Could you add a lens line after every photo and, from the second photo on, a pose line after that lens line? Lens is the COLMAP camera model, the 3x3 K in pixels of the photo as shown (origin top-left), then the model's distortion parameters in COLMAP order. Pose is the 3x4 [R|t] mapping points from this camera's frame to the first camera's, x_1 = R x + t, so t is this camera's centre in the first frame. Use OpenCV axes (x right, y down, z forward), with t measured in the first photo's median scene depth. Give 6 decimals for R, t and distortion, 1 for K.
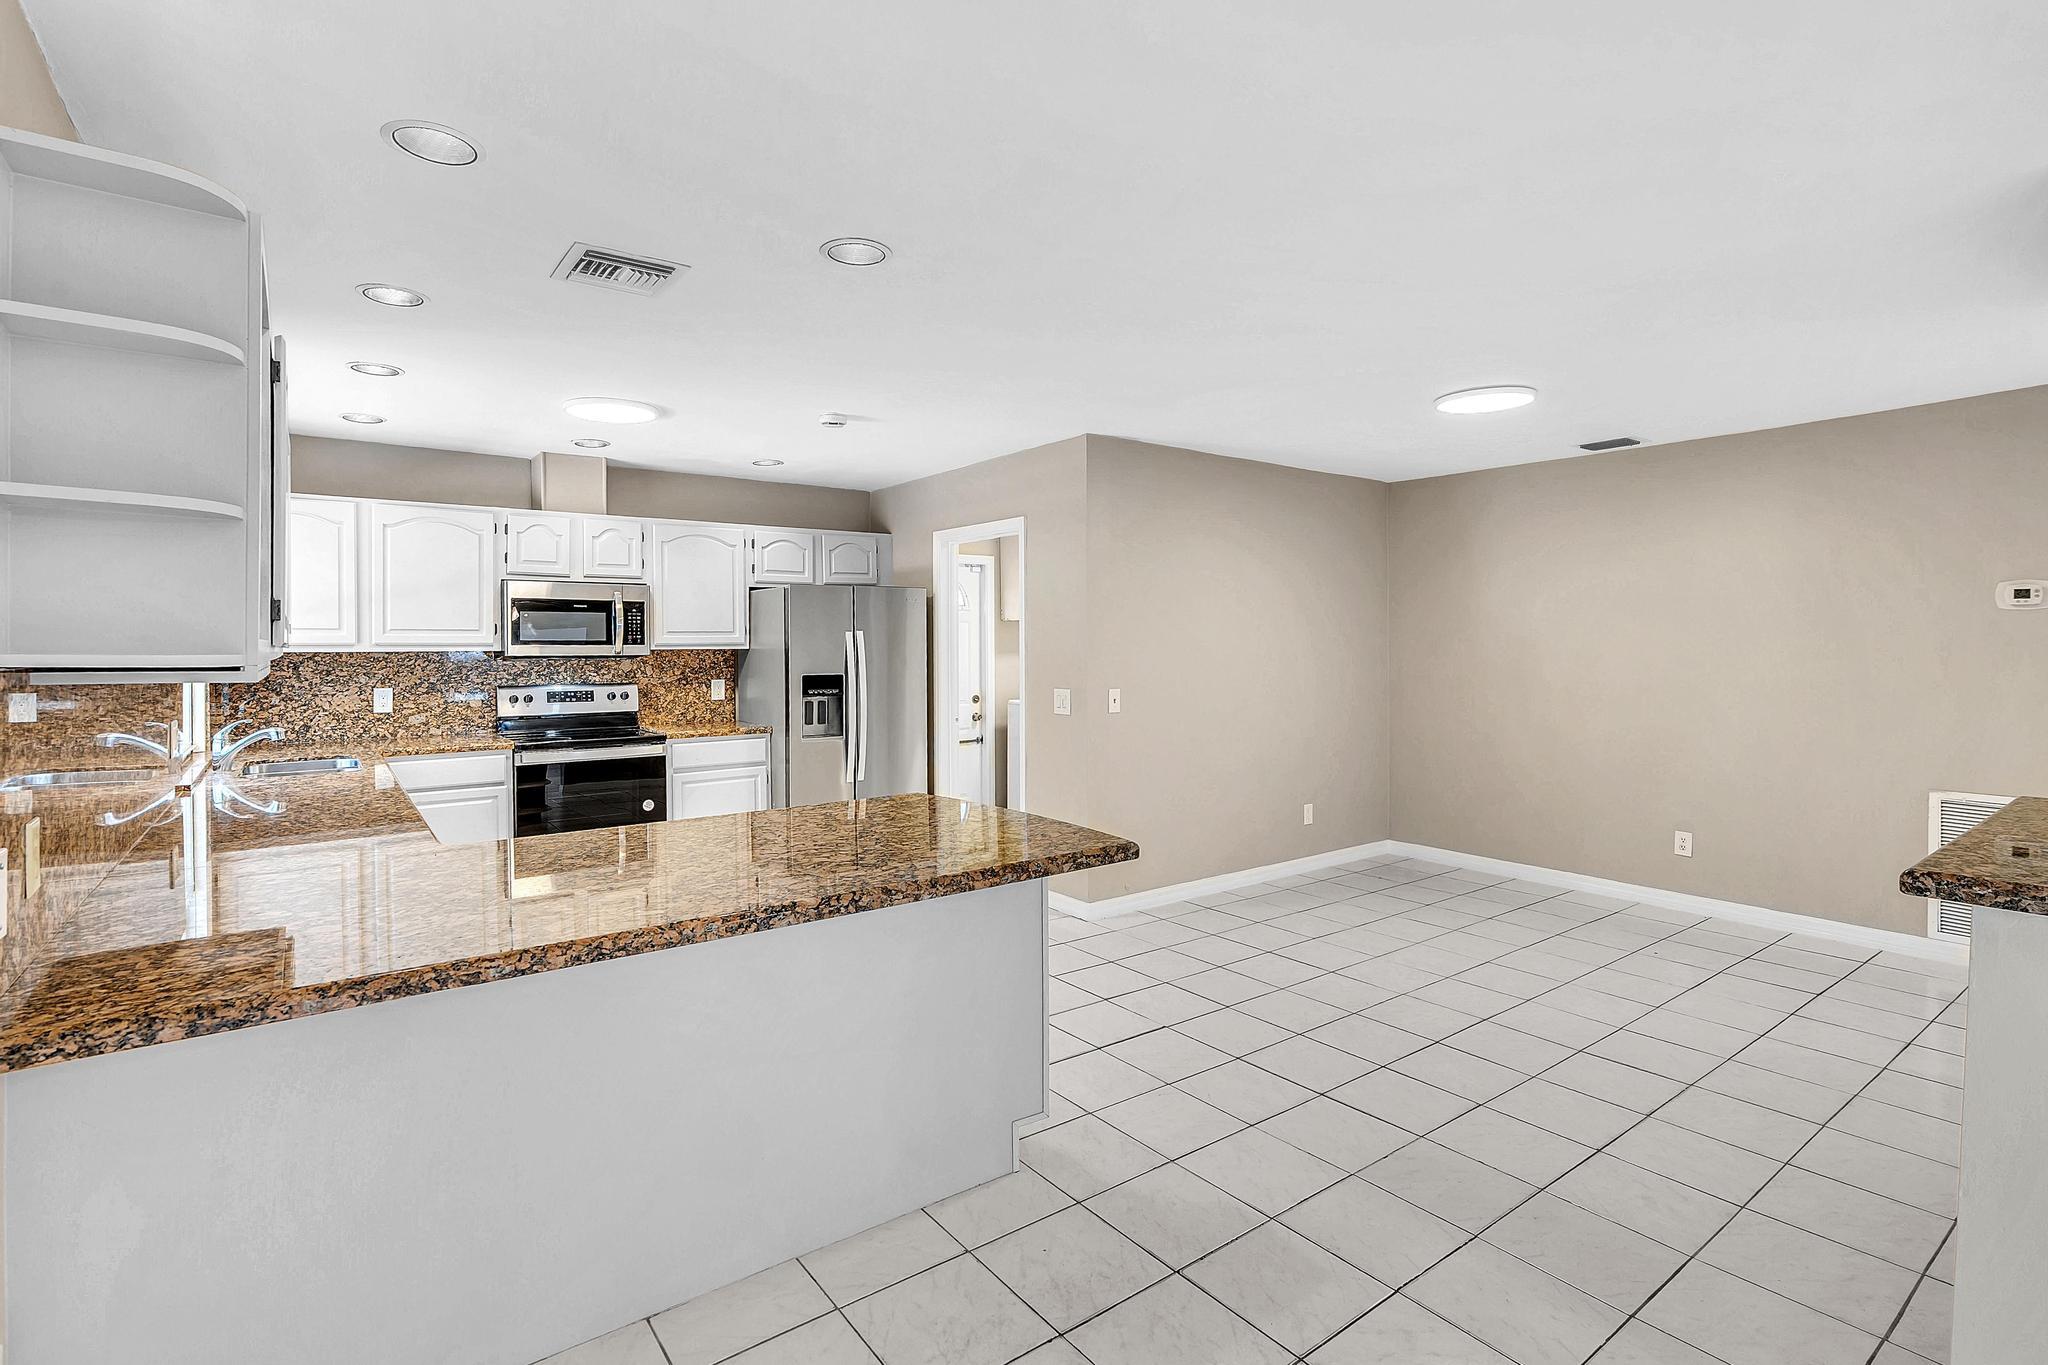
lens RADIAL K [[965.6, 0, 1002.8], [0, 965.6, 648.9], [0, 0, 1]] dist [-0.013458, 0.005613]
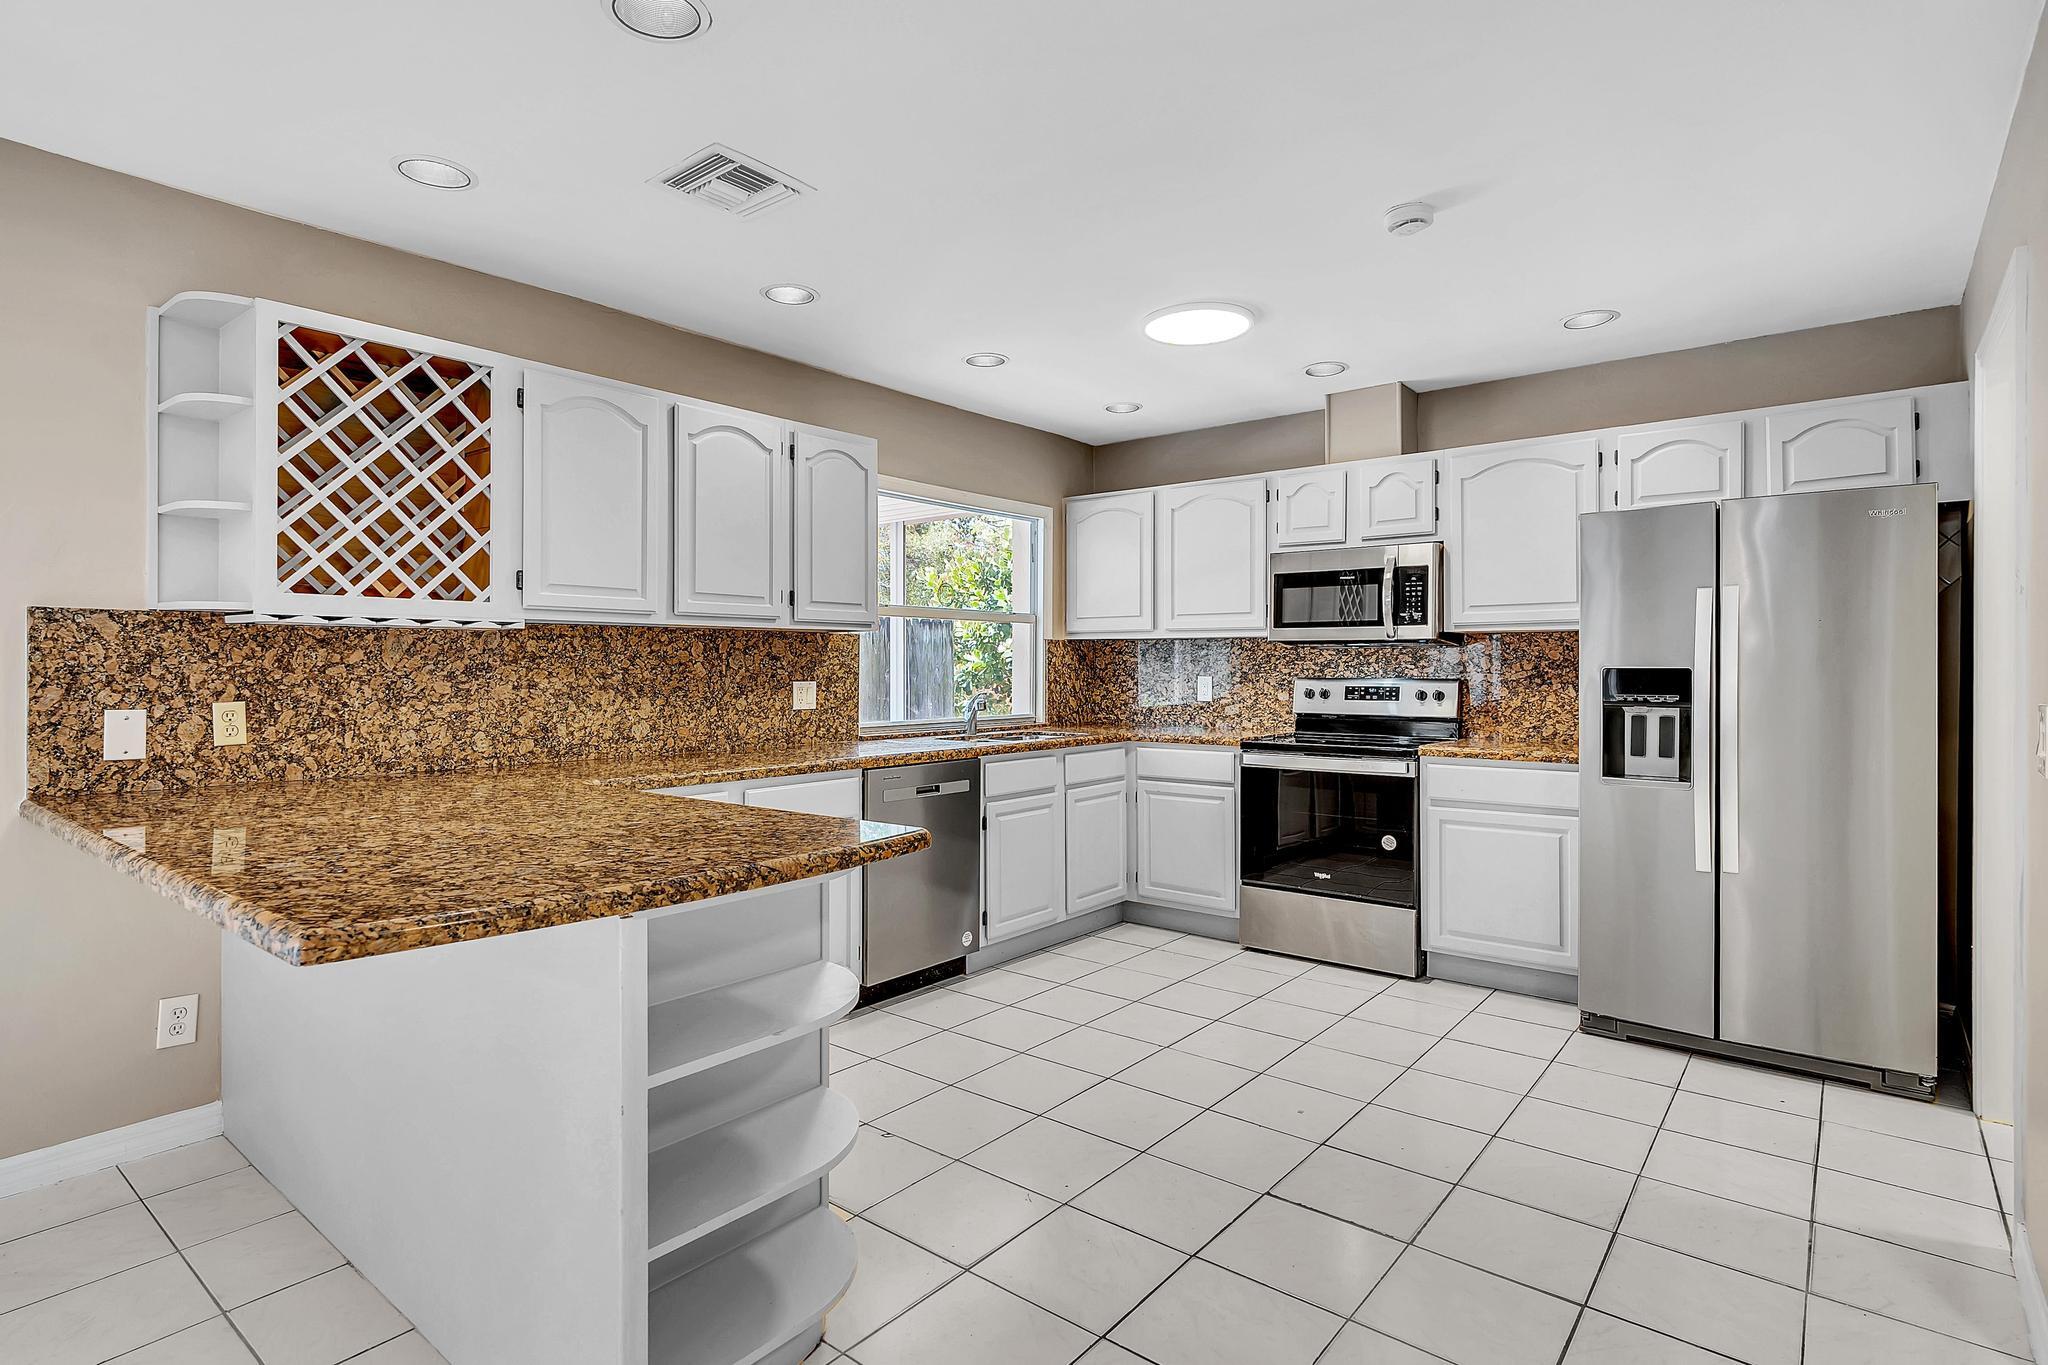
lens RADIAL K [[1037.7, 0, 1025.6], [0, 1037.7, 668.9], [0, 0, 1]] dist [-0.000444, 0.002672]
pose [[0.258643, 0.006932, -0.965948, 0.313369], [-0.006372, 0.999965, 0.005470, 0.026984], [0.965952, 0.004740, 0.258678, 0.514345]]
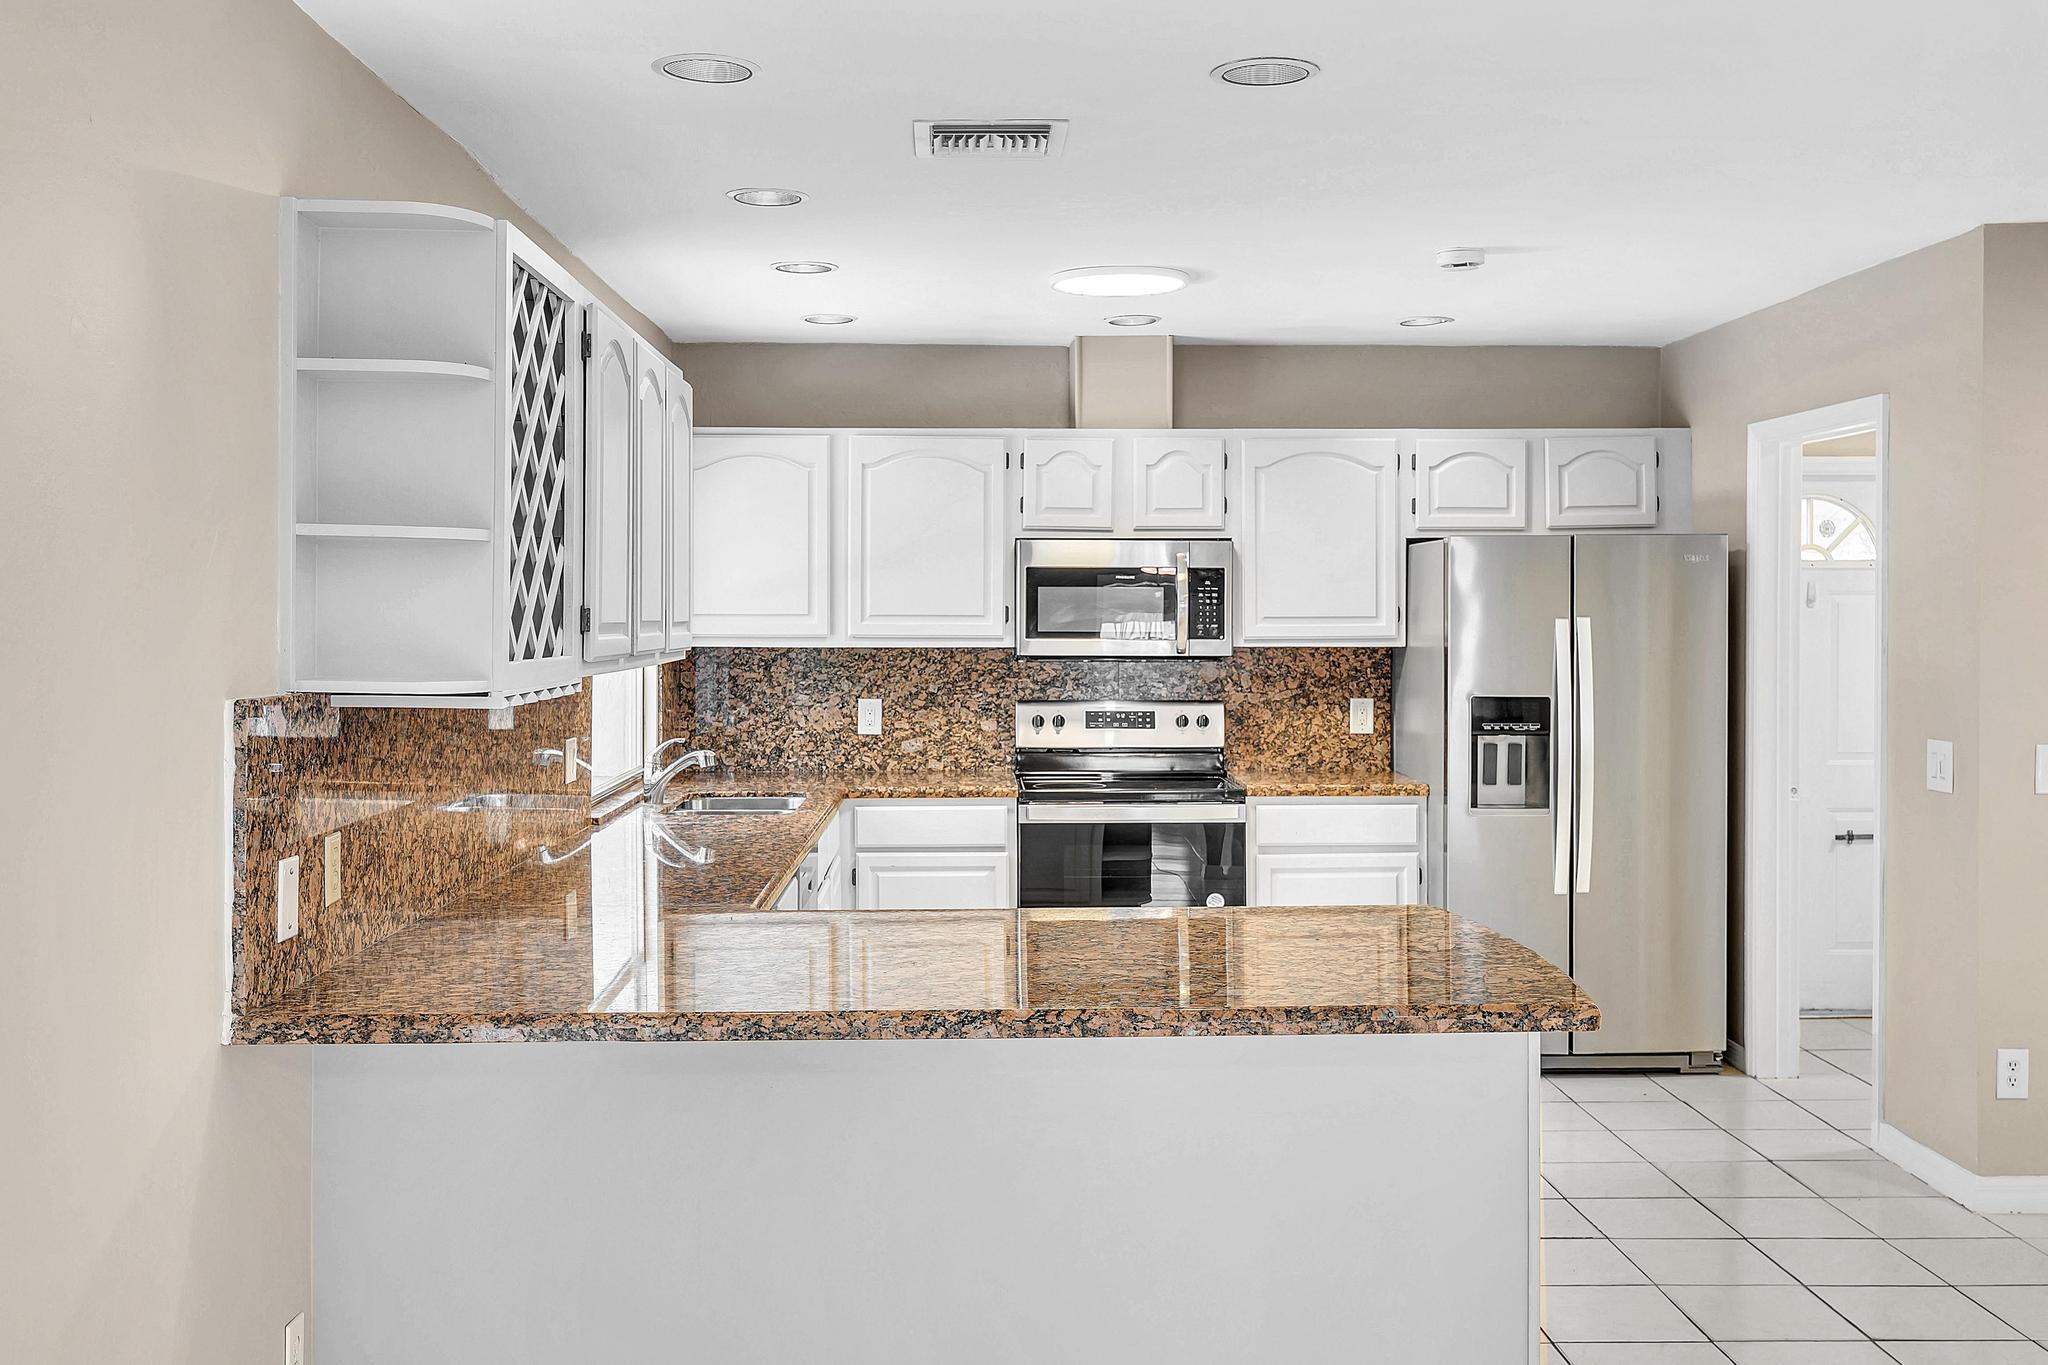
lens RADIAL K [[1967.6, 0, 1021.4], [0, 1967.6, 647.8], [0, 0, 1]] dist [0.001723, -0.001309]
pose [[0.824595, 0.014891, -0.565527, 0.230272], [-0.006851, 0.999843, 0.016338, -0.018621], [0.565682, -0.009598, 0.824568, -0.098981]]
